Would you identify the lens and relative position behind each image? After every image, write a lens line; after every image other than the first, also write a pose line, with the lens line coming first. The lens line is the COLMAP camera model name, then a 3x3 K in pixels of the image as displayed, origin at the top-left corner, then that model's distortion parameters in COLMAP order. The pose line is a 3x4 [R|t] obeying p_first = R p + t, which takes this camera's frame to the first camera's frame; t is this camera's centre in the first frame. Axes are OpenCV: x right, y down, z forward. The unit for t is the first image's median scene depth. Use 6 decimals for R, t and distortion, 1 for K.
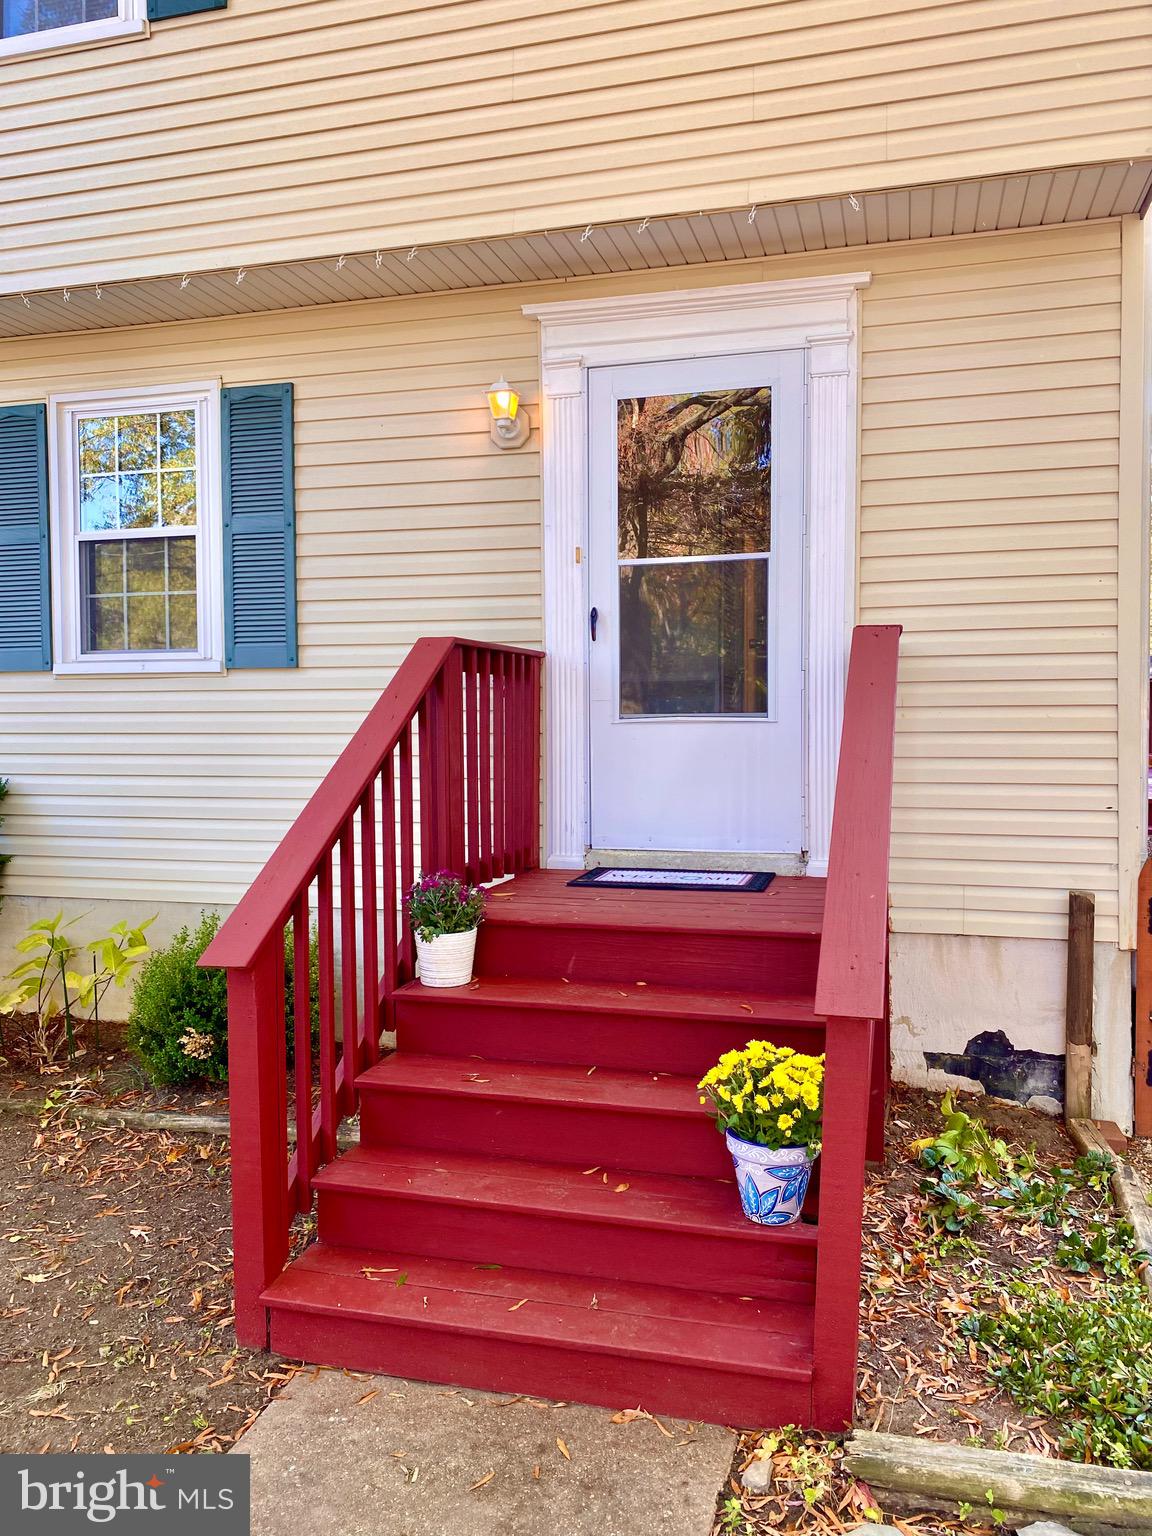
lens RADIAL K [[1191.7, 0, 576.8], [0, 1191.7, 770.8], [0, 0, 1]] dist [0.016744, -0.037164]
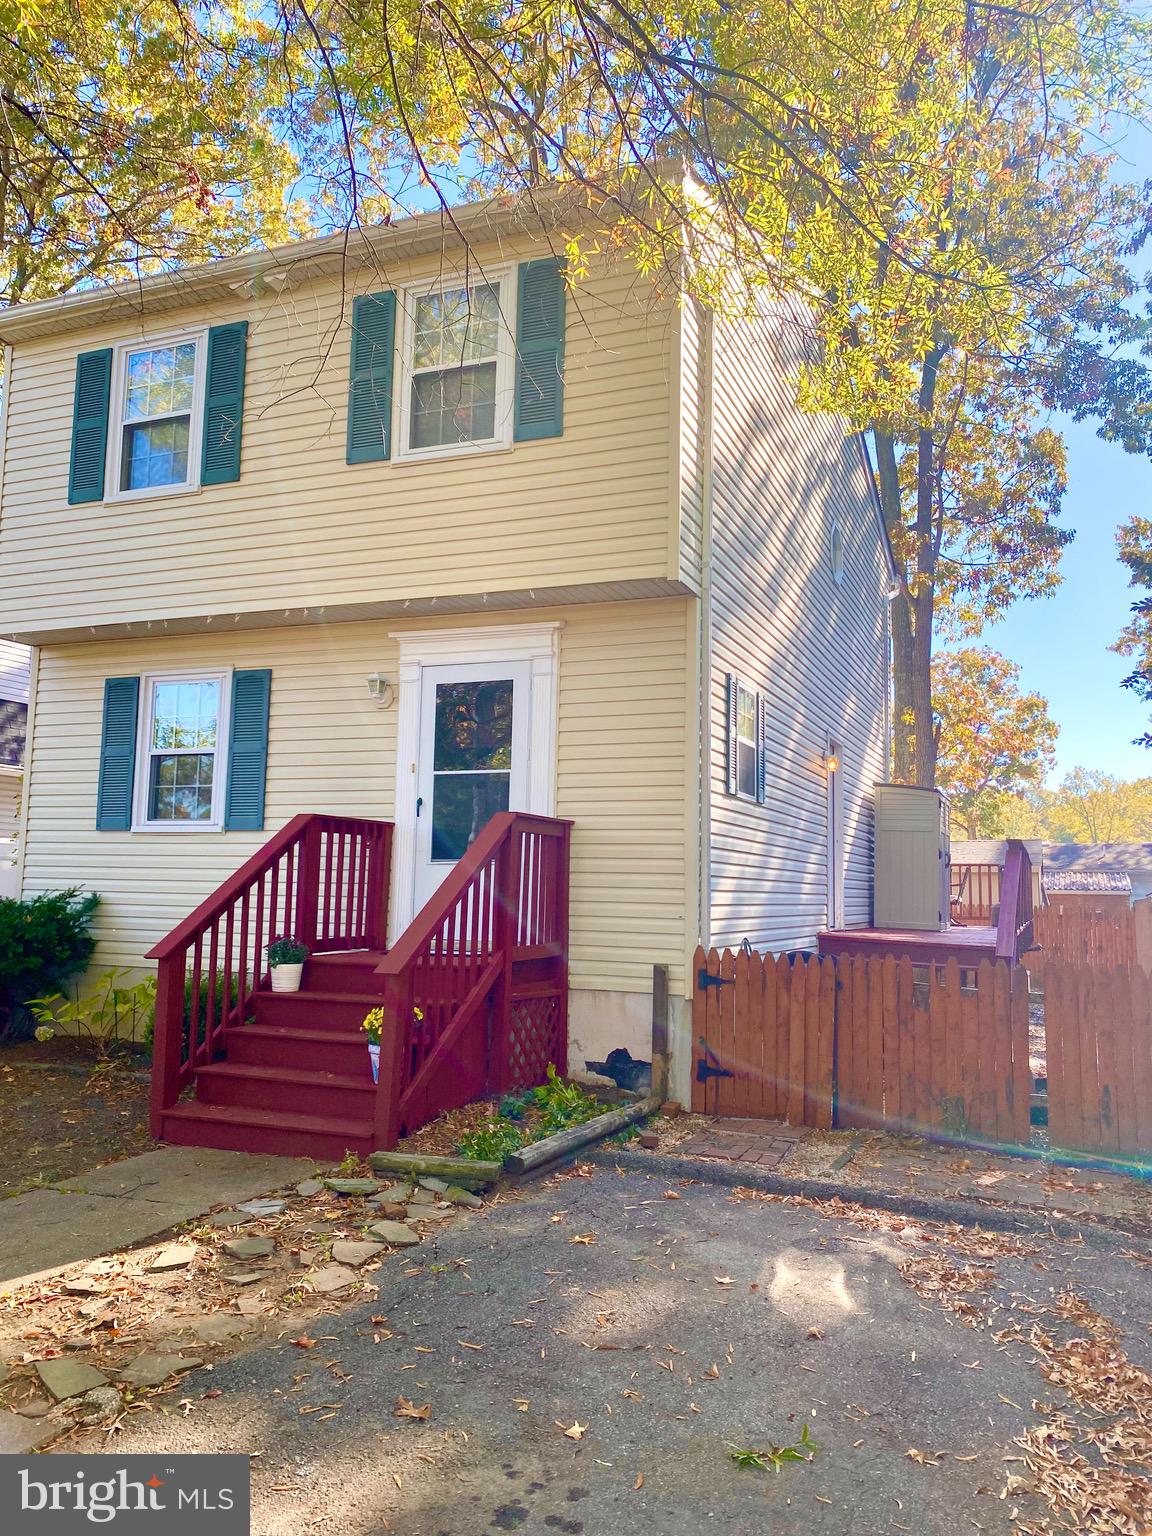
lens RADIAL K [[1191.7, 0, 575.8], [0, 1191.7, 764.8], [0, 0, 1]] dist [0.016744, -0.037164]
pose [[0.992850, 0.013766, -0.118569, 0.457949], [-0.031830, 0.987893, -0.151836, 0.073652], [0.115043, 0.154525, 0.981268, -0.714847]]
